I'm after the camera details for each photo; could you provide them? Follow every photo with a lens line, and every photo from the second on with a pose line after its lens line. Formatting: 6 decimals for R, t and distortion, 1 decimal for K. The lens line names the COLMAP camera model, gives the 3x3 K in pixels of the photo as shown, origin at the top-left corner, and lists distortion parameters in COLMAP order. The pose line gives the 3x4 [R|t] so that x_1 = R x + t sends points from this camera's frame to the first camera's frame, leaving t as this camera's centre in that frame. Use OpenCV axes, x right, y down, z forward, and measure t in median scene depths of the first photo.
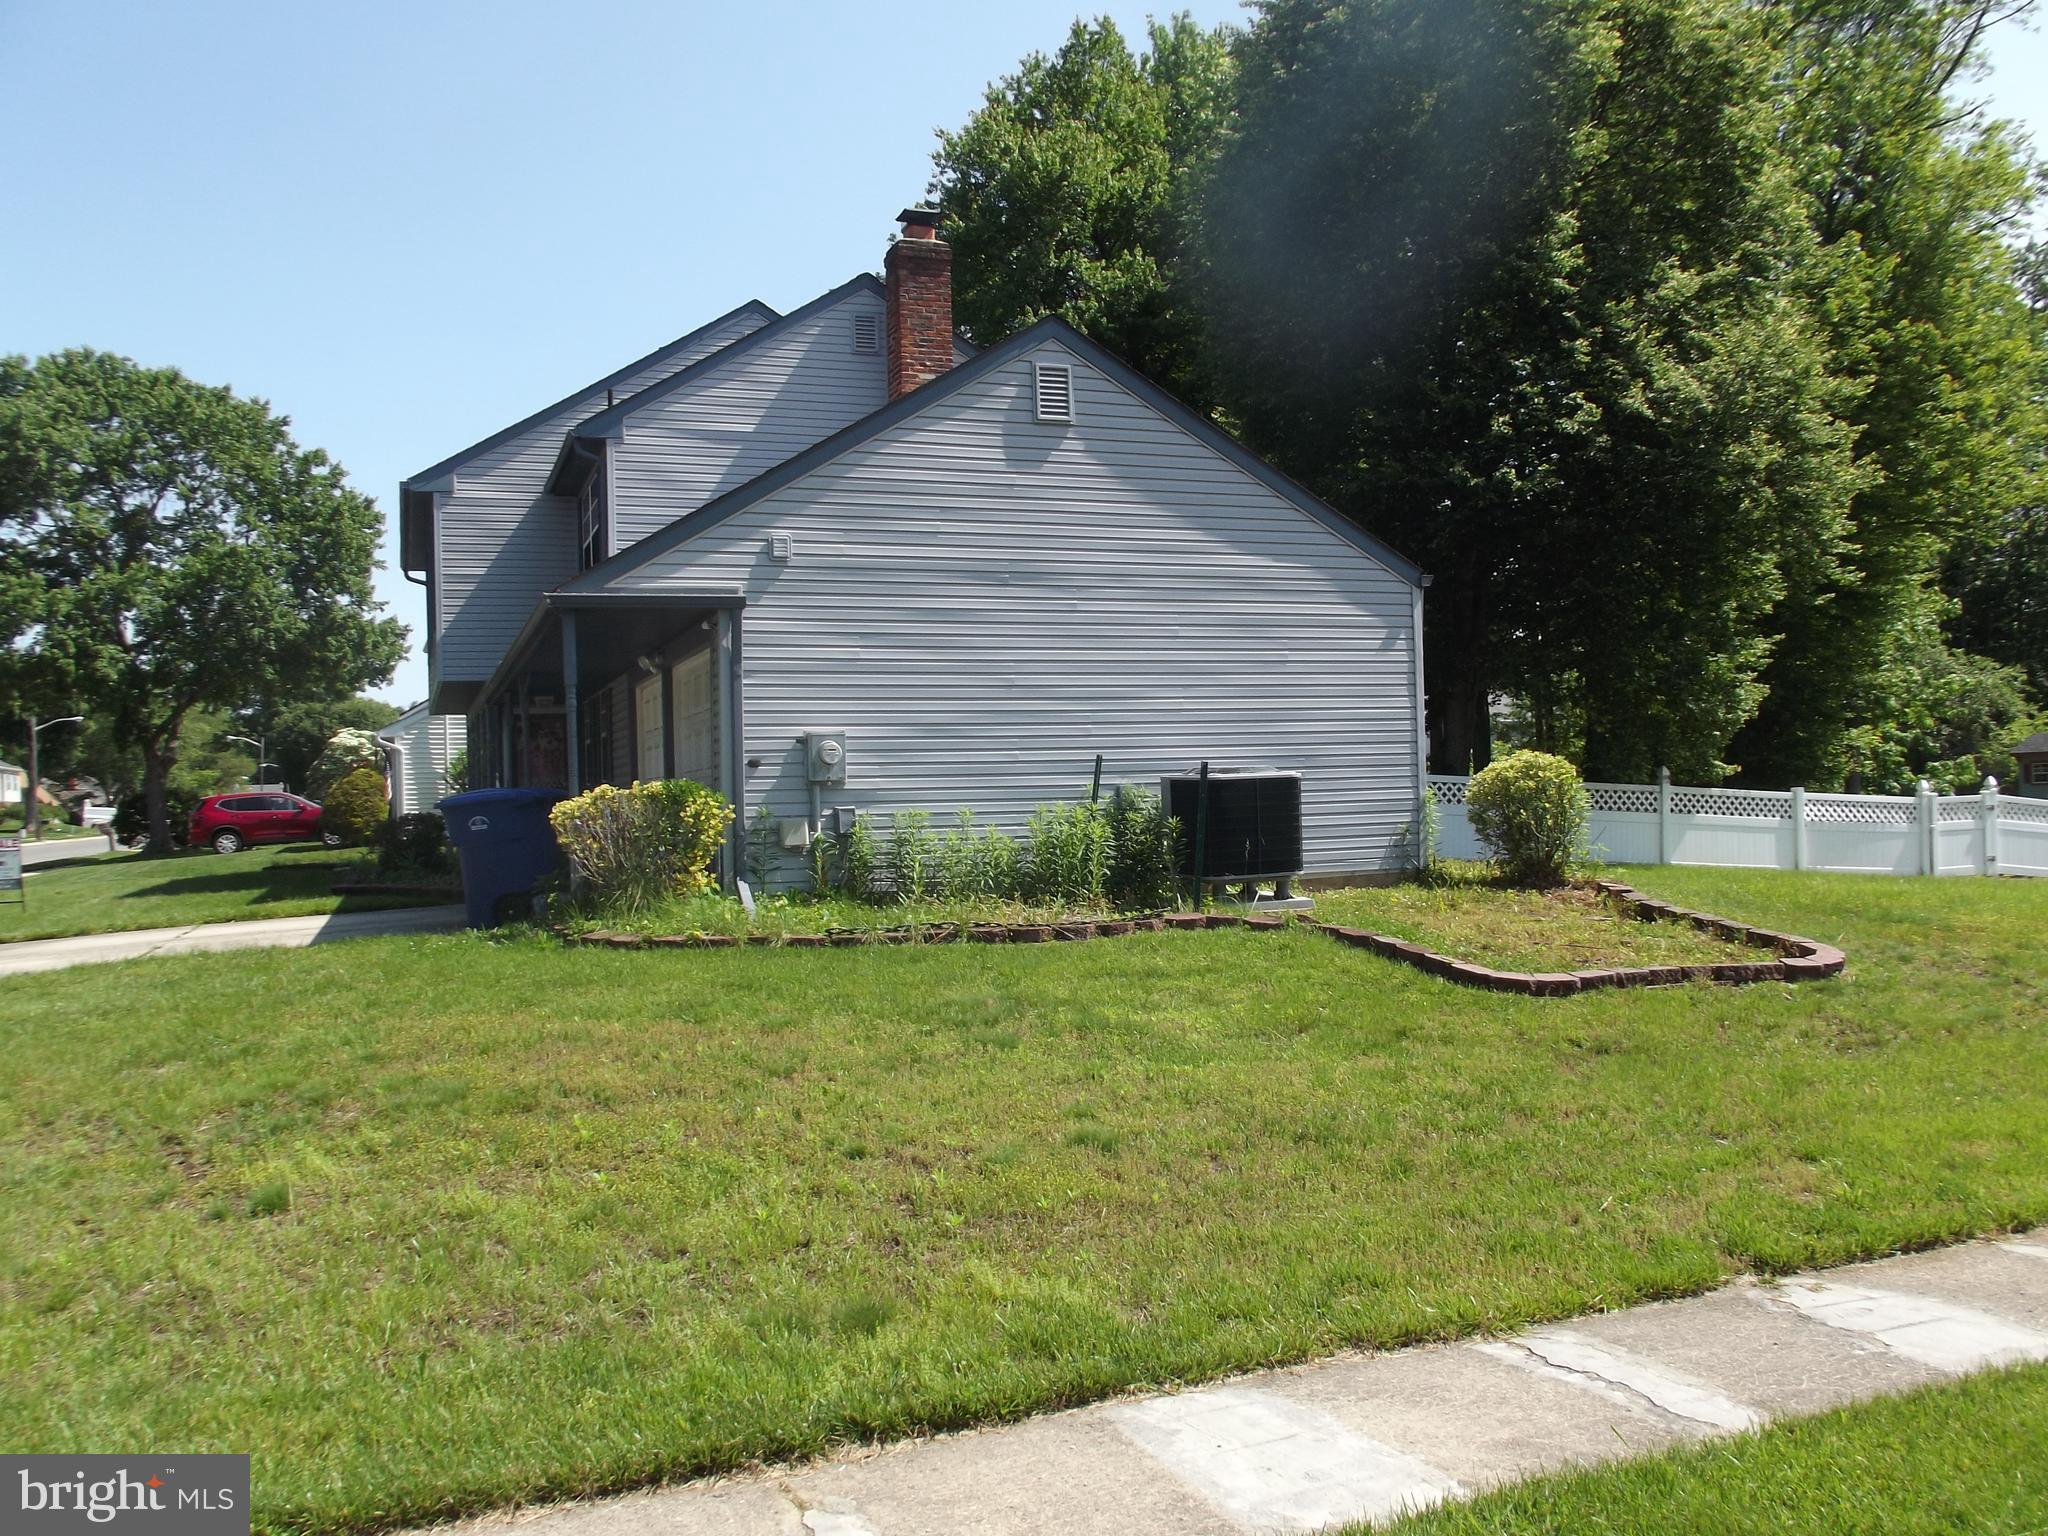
lens RADIAL K [[1684.1, 0, 1049.2], [0, 1684.1, 770.4], [0, 0, 1]] dist [-0.077413, 0.048835]
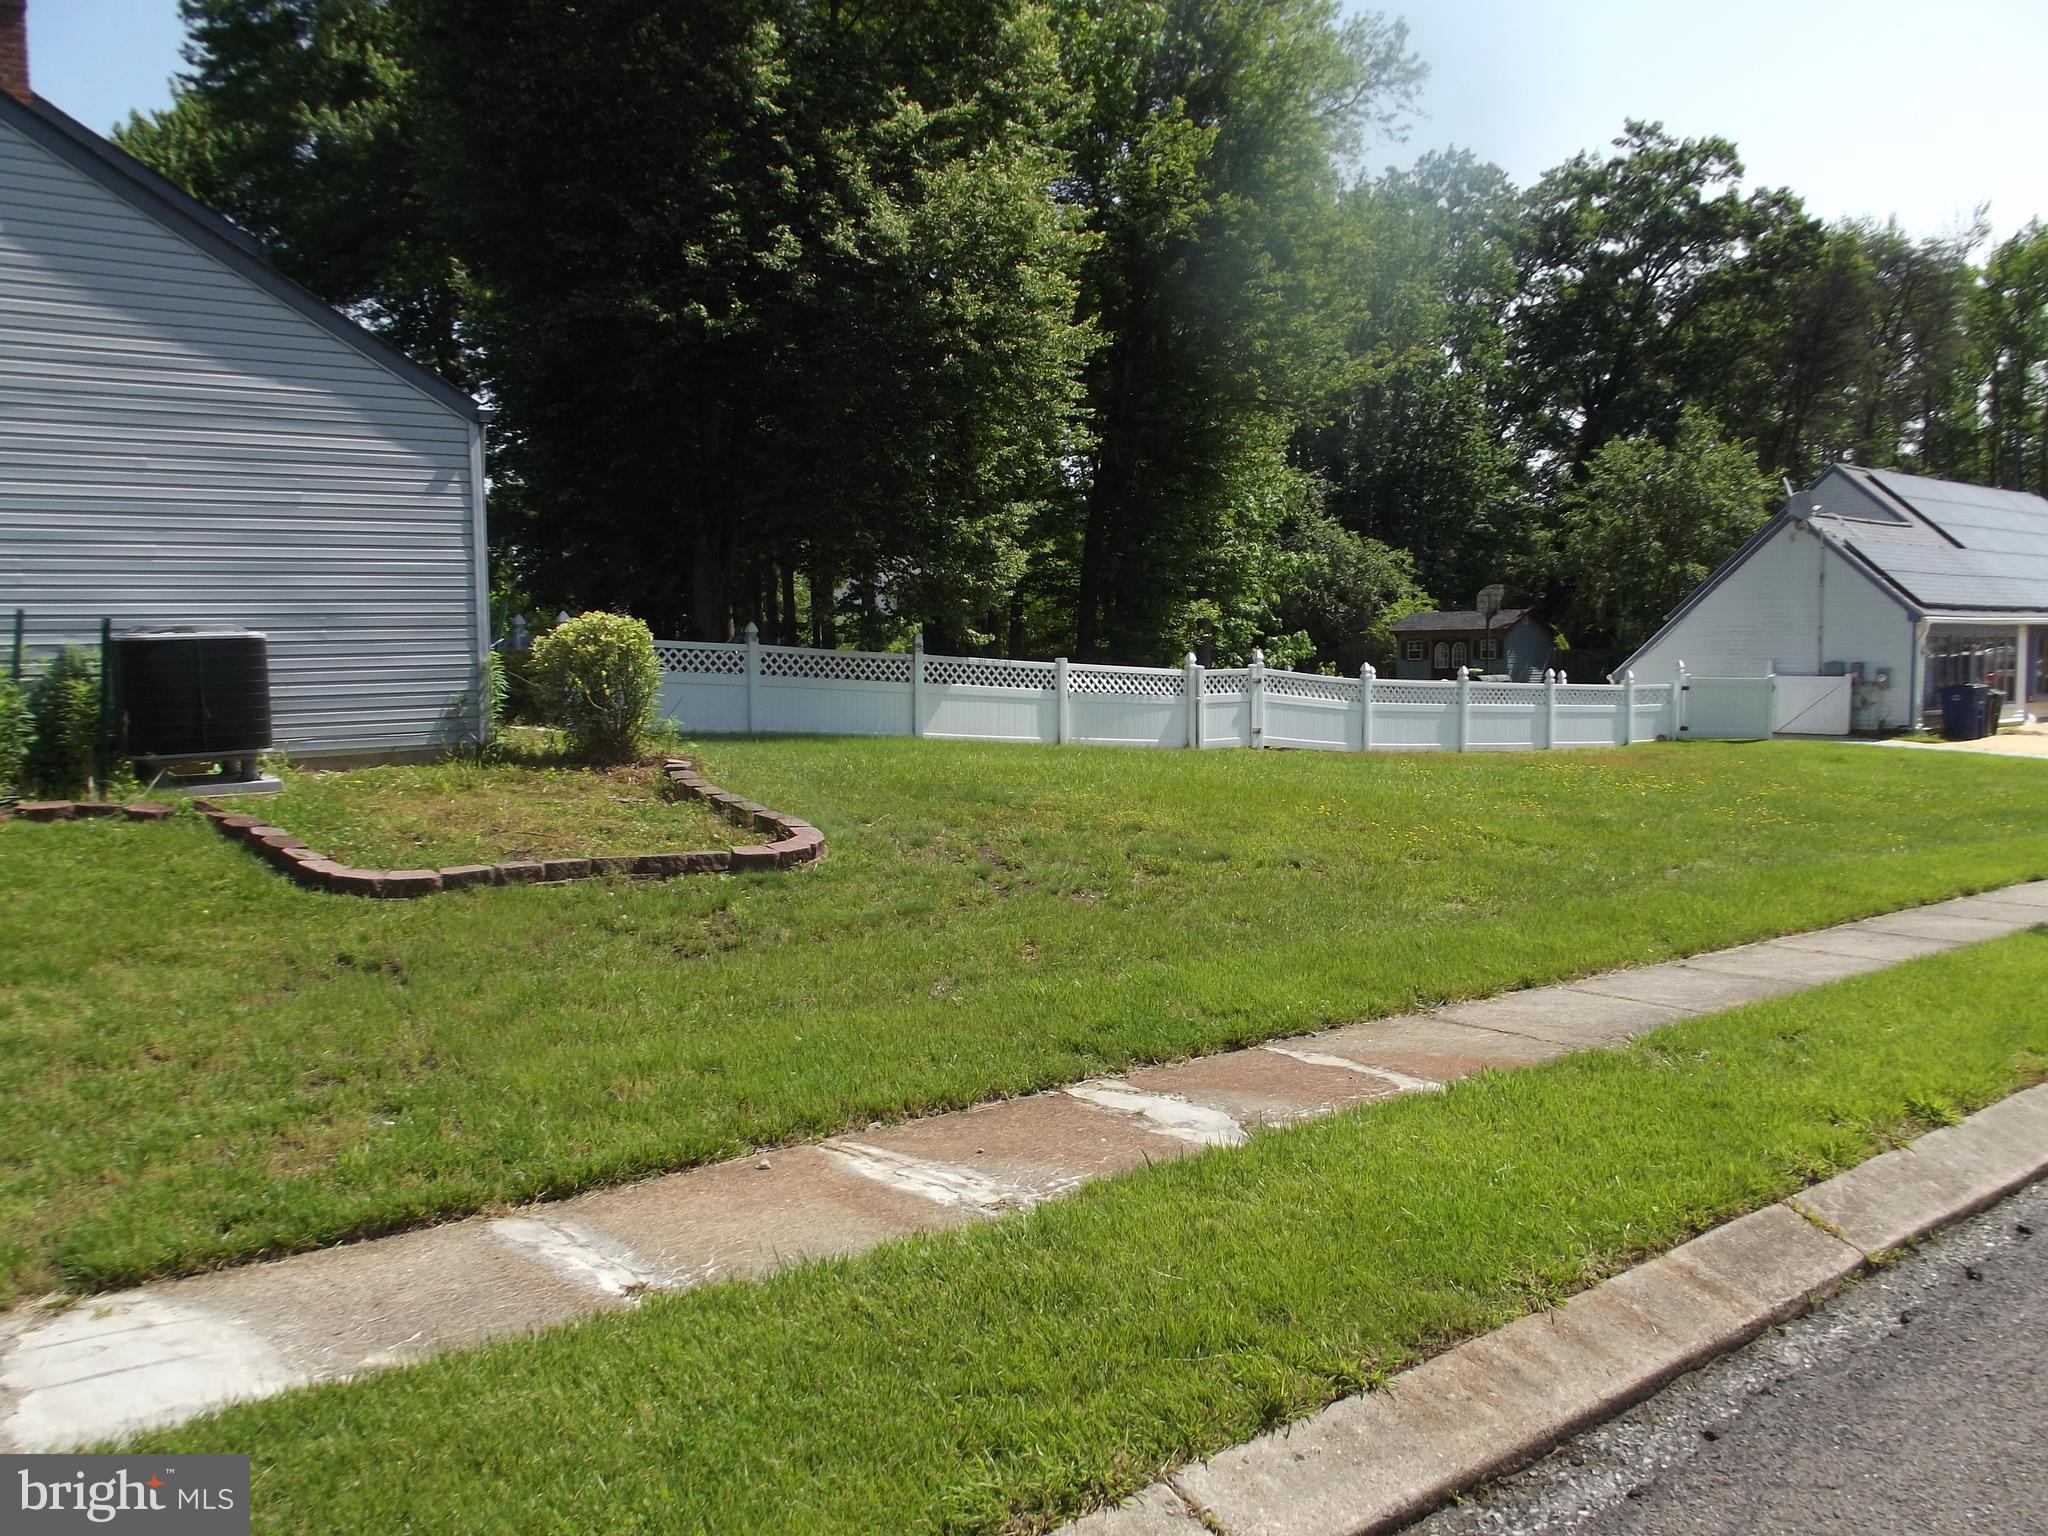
lens RADIAL K [[1680.0, 0, 1058.1], [0, 1680.0, 811.5], [0, 0, 1]] dist [-0.091773, 0.058829]
pose [[0.956572, -0.012829, 0.291214, 0.190148], [-0.017590, 0.994670, 0.101600, -0.000514], [-0.290966, -0.102311, 0.951247, 0.050208]]
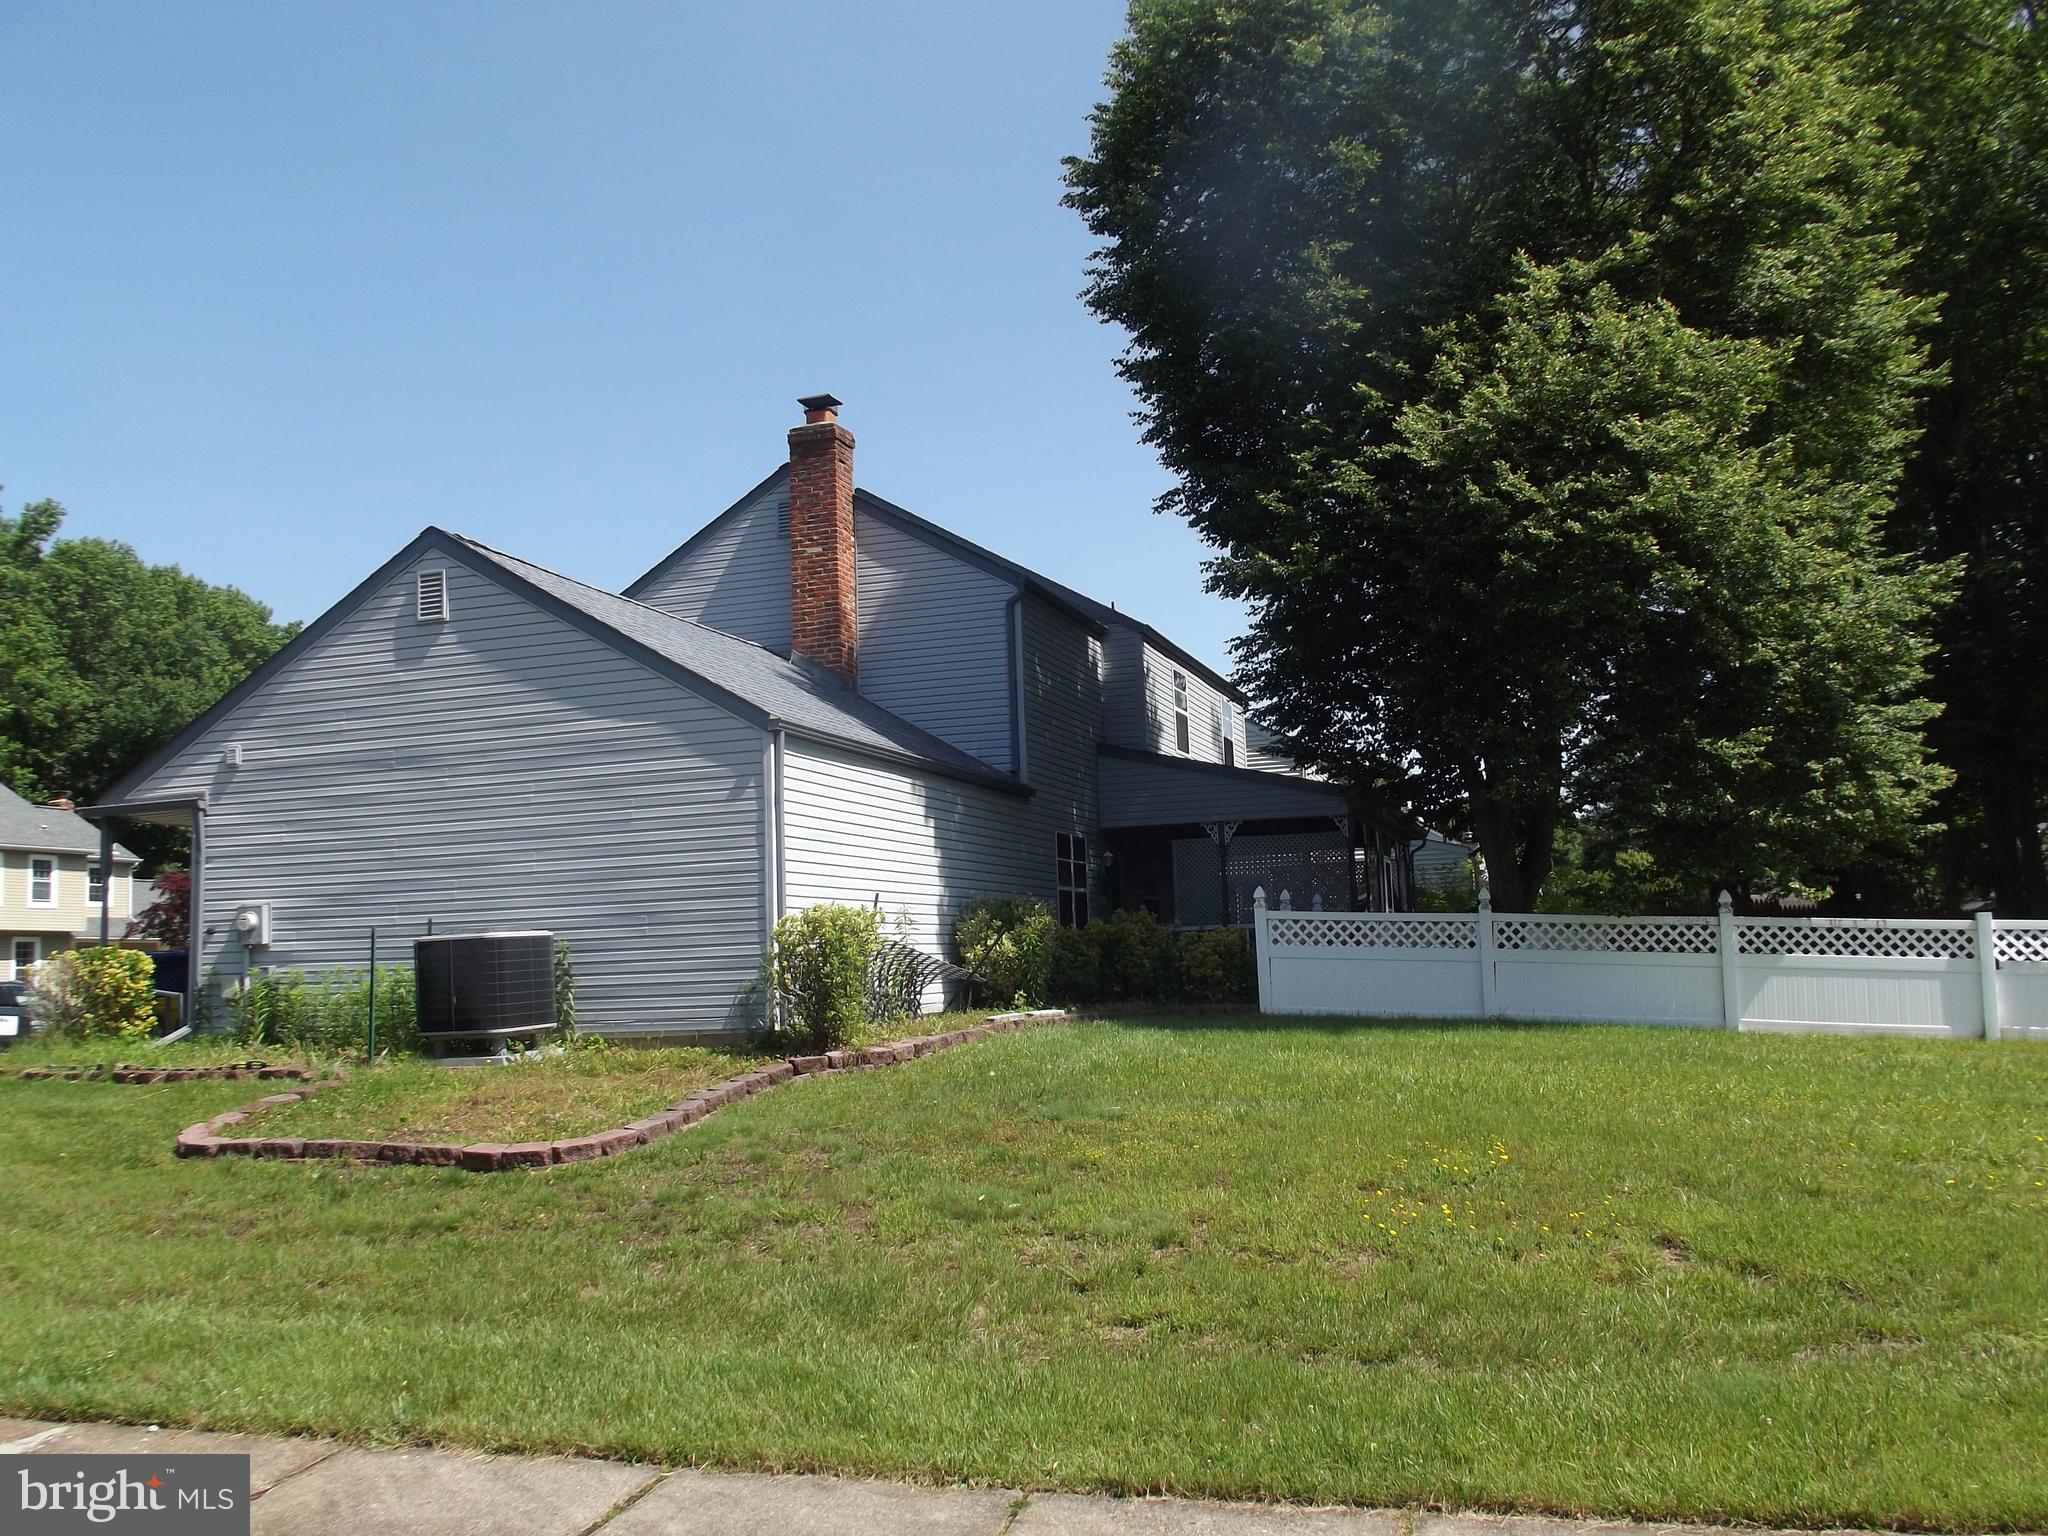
lens RADIAL K [[1684.1, 0, 1049.2], [0, 1684.1, 770.4], [0, 0, 1]] dist [-0.077413, 0.048835]
pose [[0.792072, -0.072251, -0.606137, 0.685479], [0.026823, 0.996131, -0.083687, -0.002341], [0.609838, 0.050028, 0.790945, 0.255873]]
